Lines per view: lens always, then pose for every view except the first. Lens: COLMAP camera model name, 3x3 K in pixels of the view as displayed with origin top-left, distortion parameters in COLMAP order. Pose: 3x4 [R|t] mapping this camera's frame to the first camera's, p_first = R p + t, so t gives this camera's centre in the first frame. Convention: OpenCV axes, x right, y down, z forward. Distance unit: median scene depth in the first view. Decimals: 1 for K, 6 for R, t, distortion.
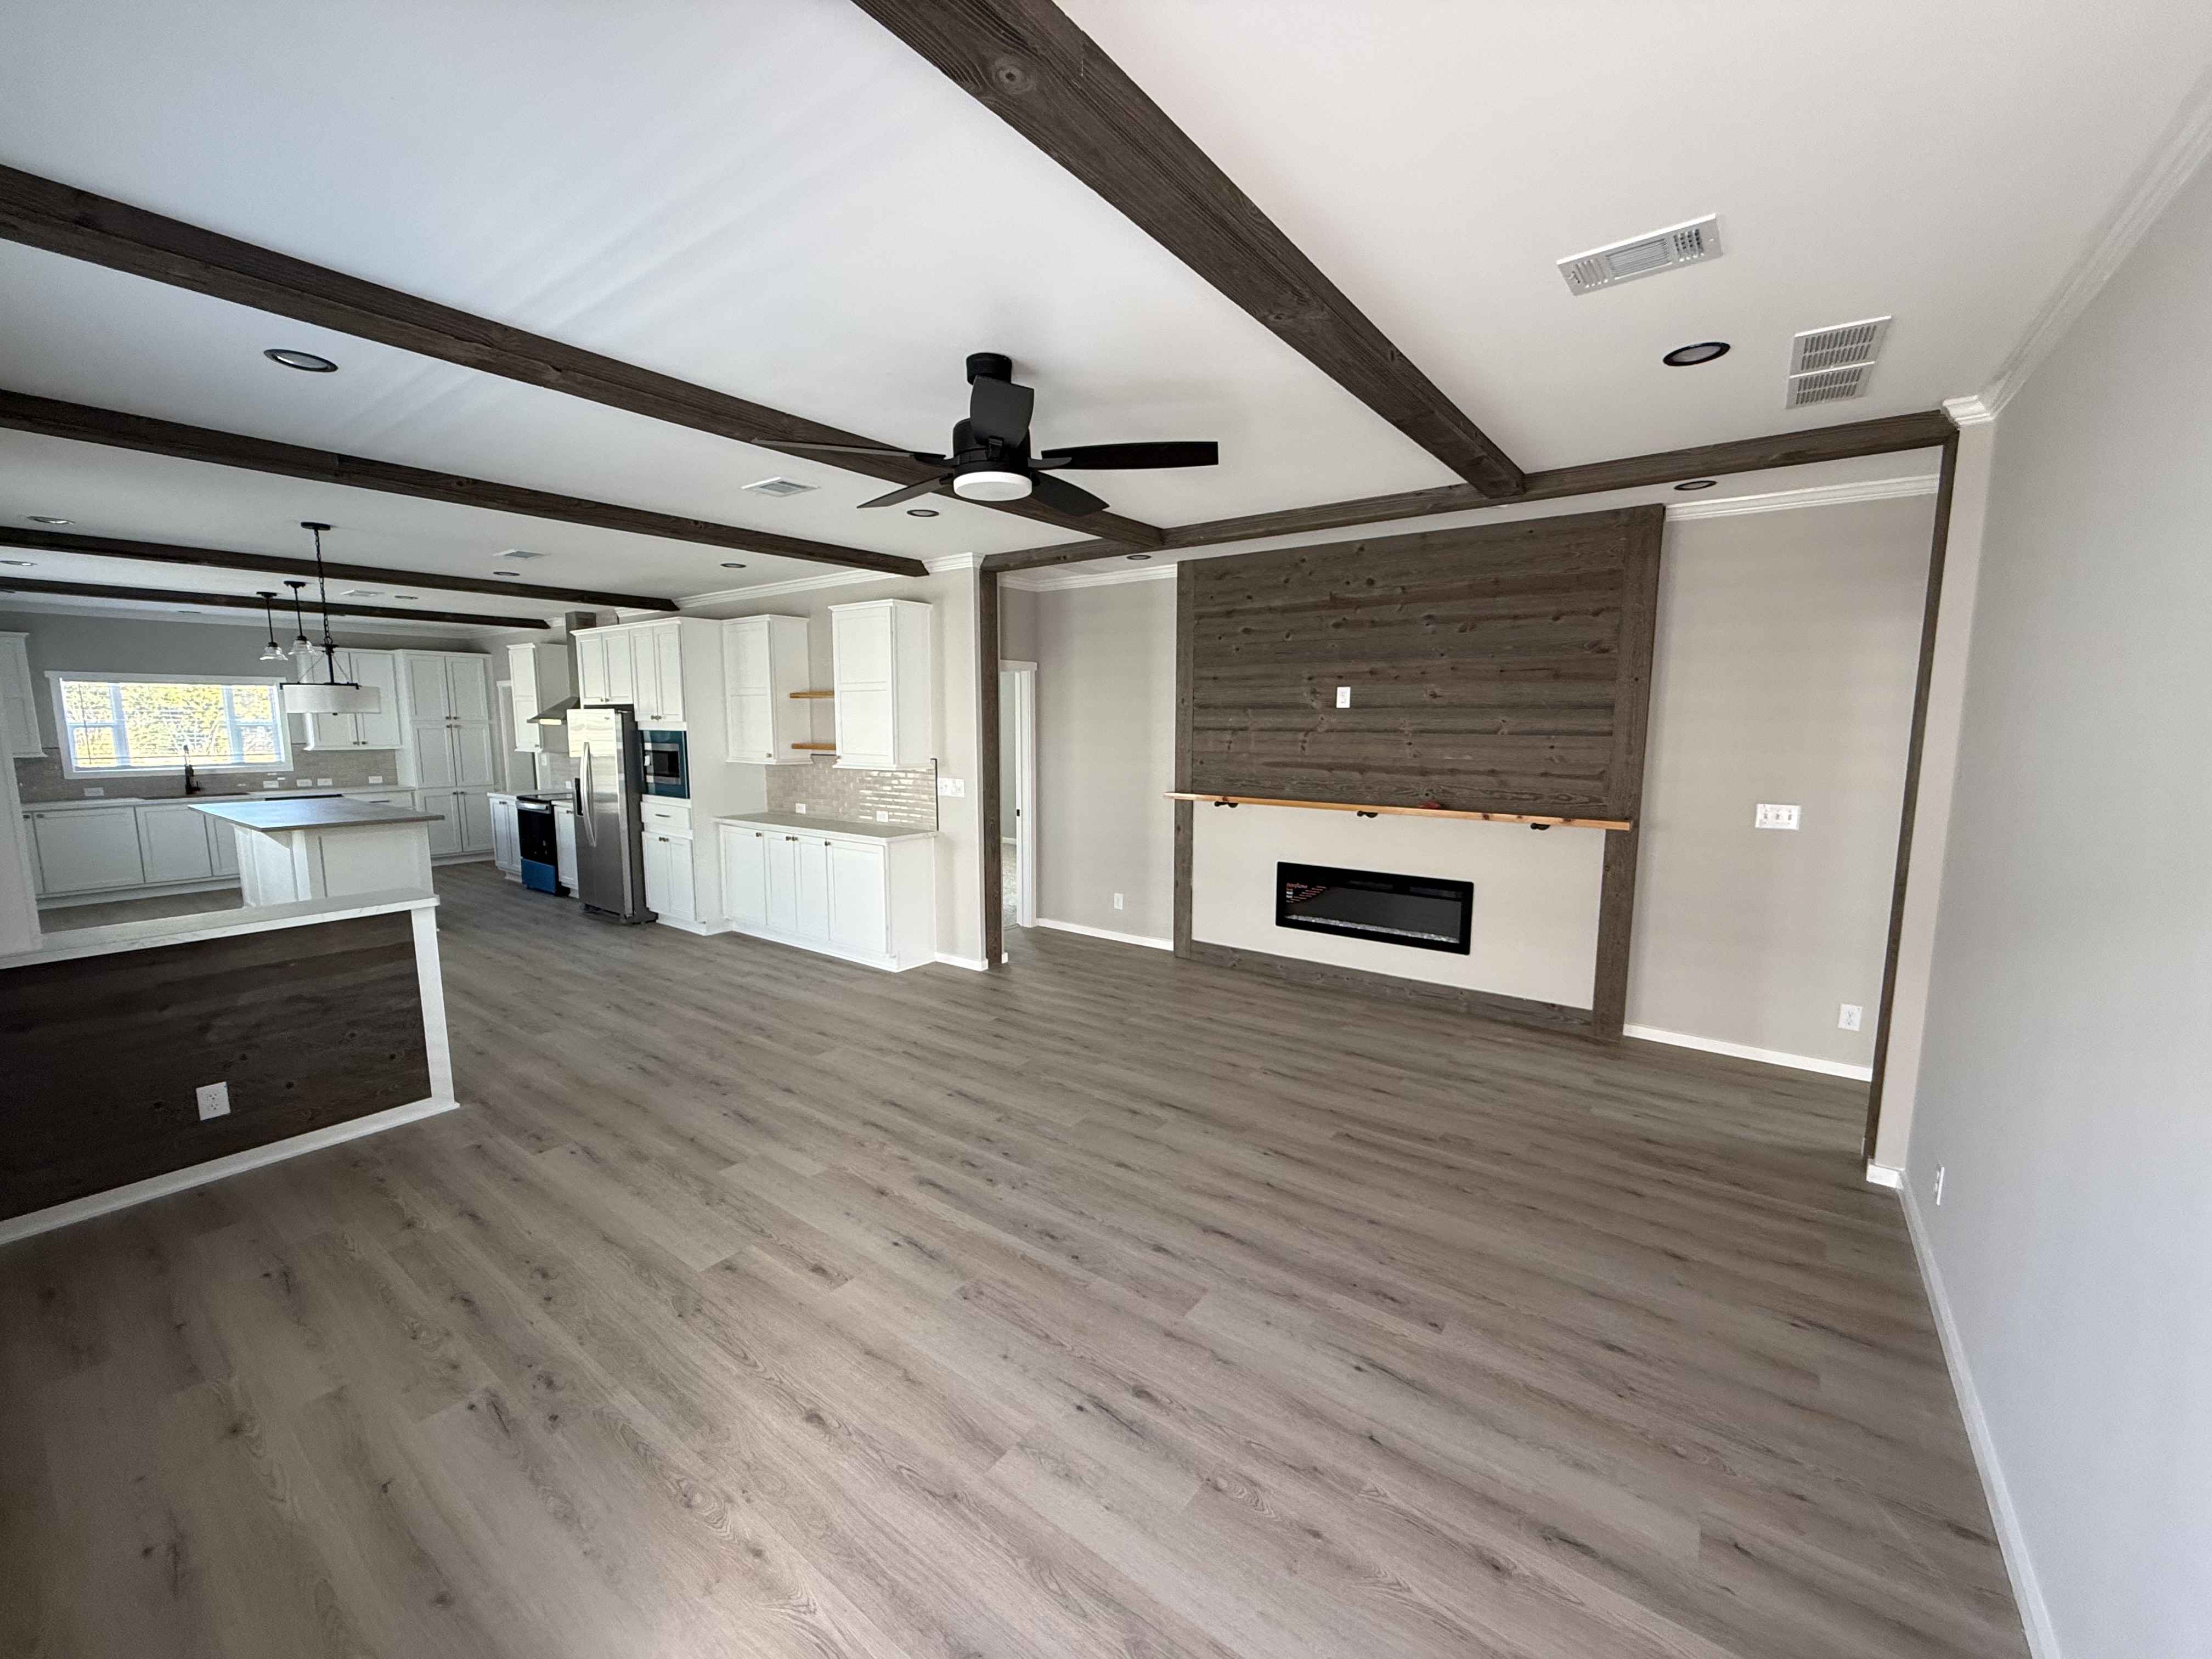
lens RADIAL K [[887.6, 0, 1100.4], [0, 887.6, 832.9], [0, 0, 1]] dist [0.000334, 0.001126]
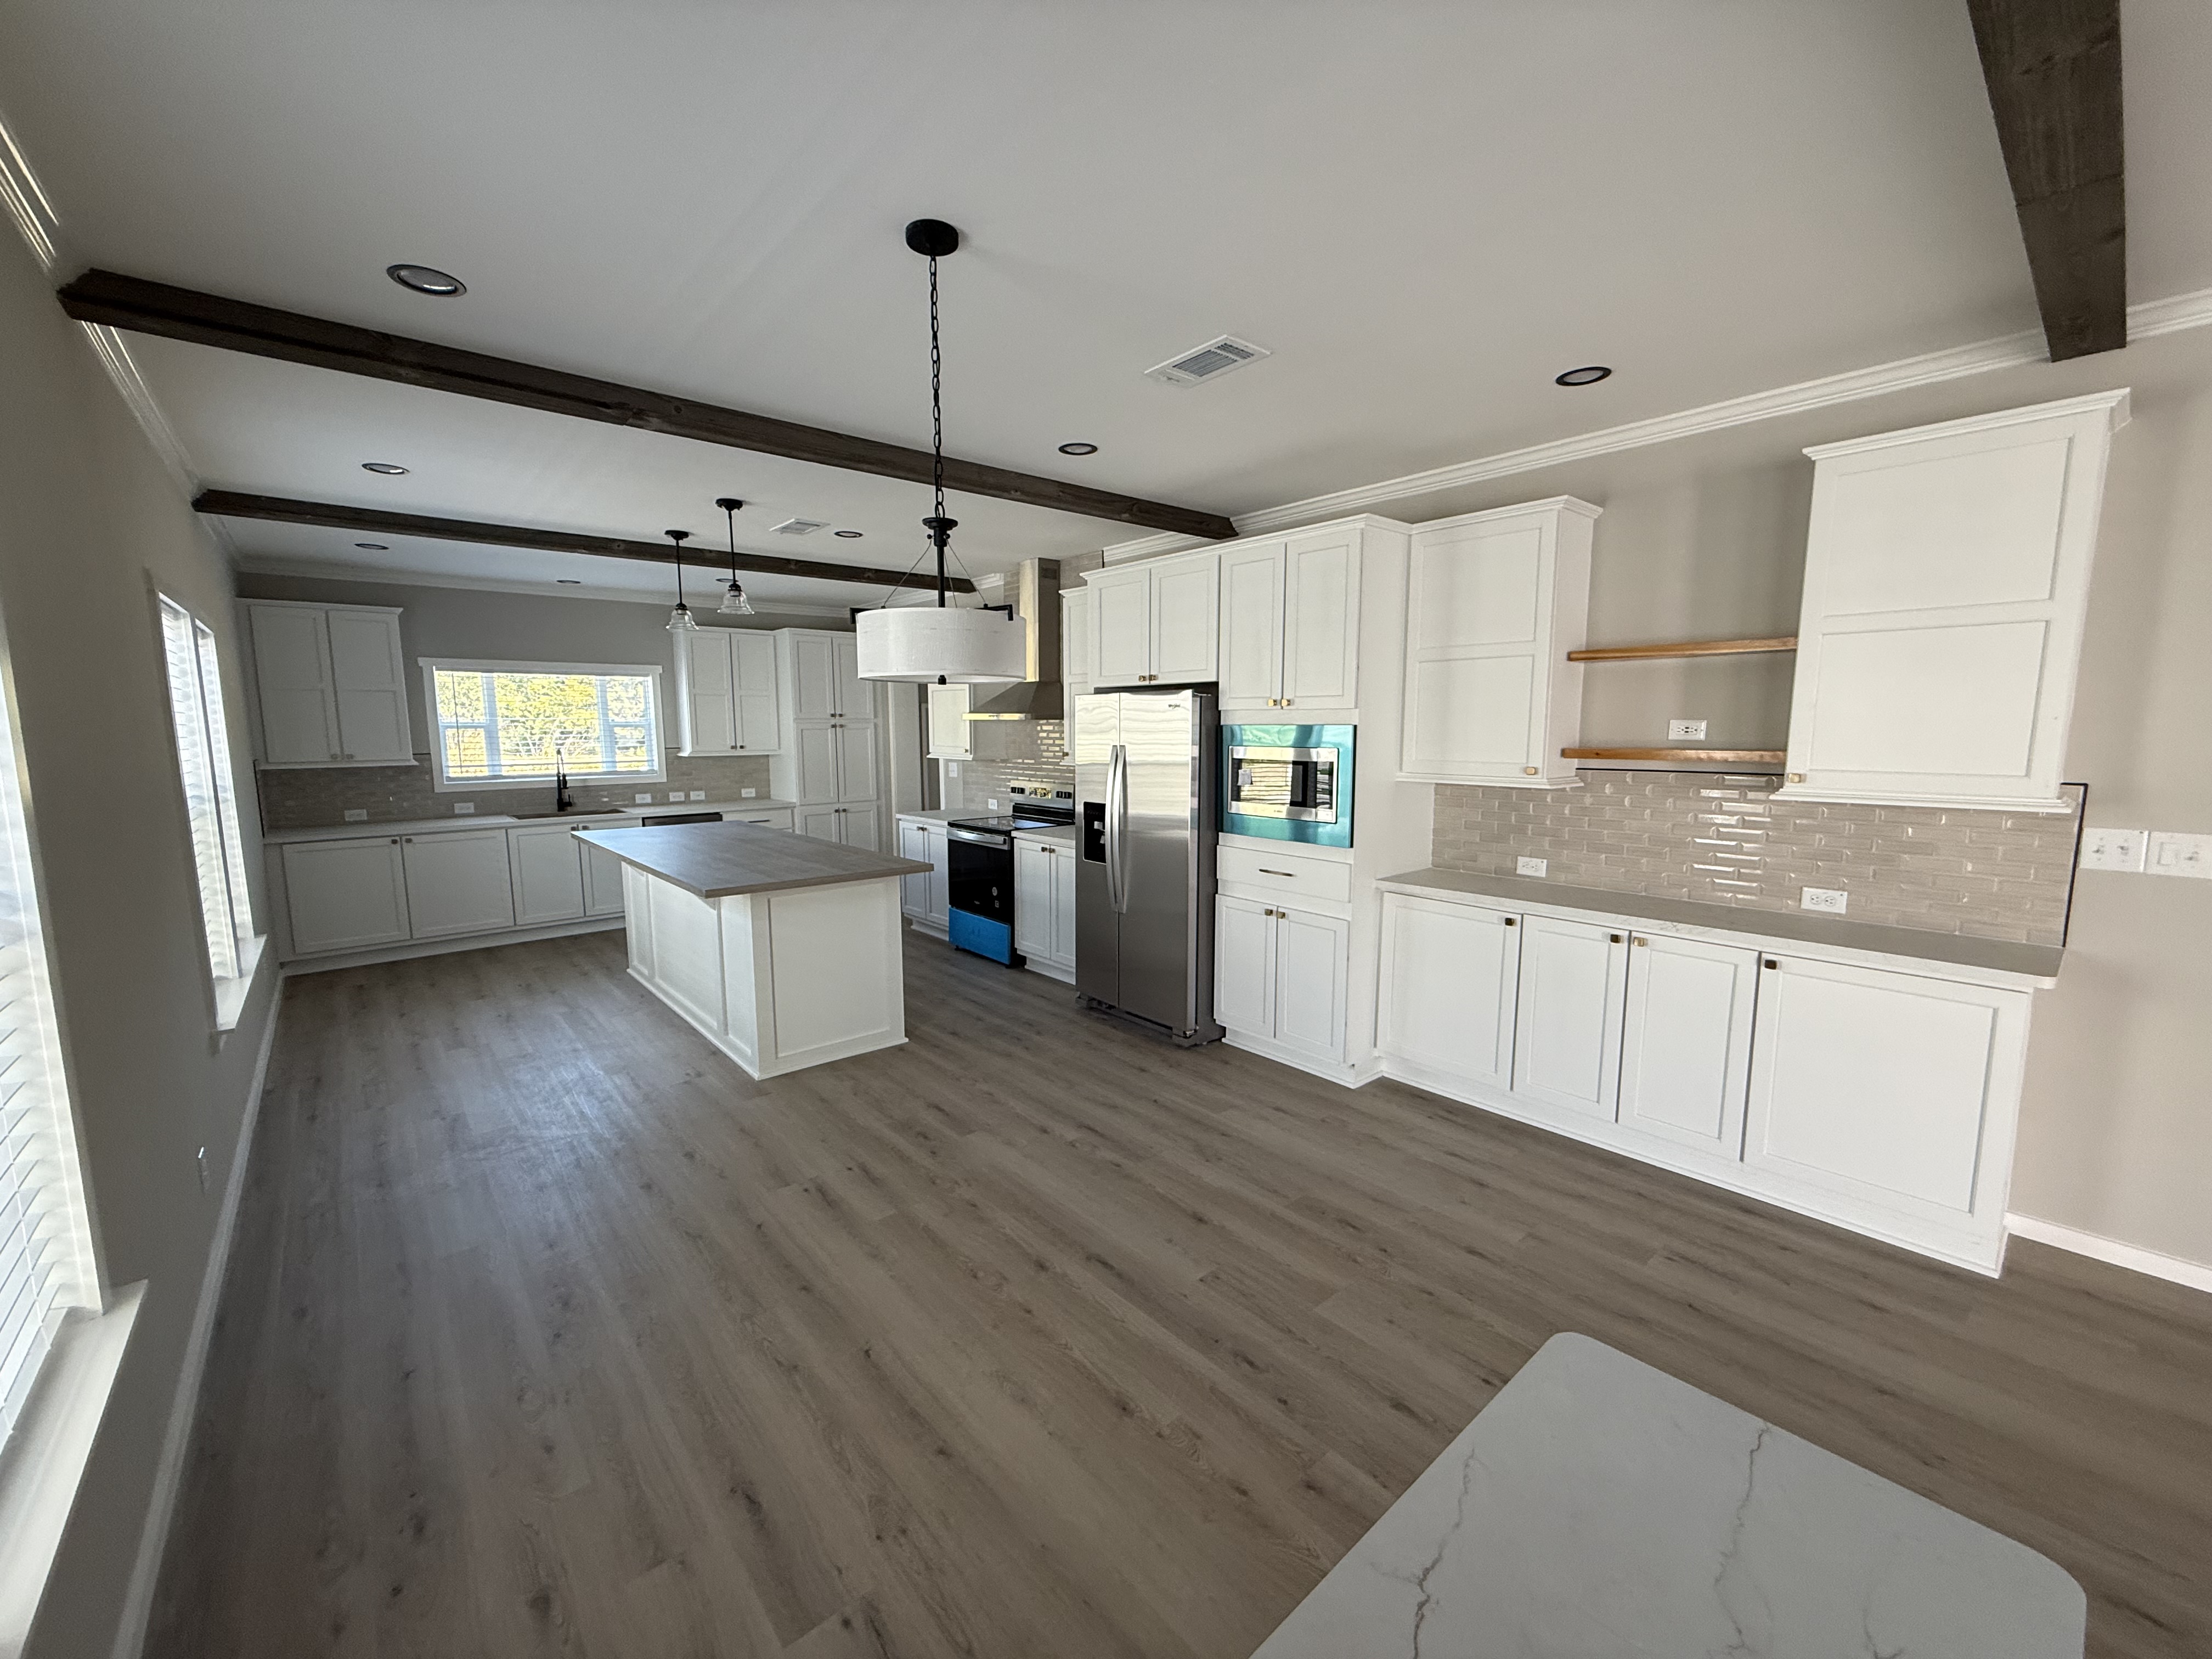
lens RADIAL K [[887.6, 0, 1104.8], [0, 887.6, 837.0], [0, 0, 1]] dist [0.000334, 0.001126]
pose [[0.976882, 0.021191, -0.212725, -0.399760], [-0.020958, 0.999775, 0.003351, -0.035293], [0.212748, 0.001185, 0.977106, 0.343216]]
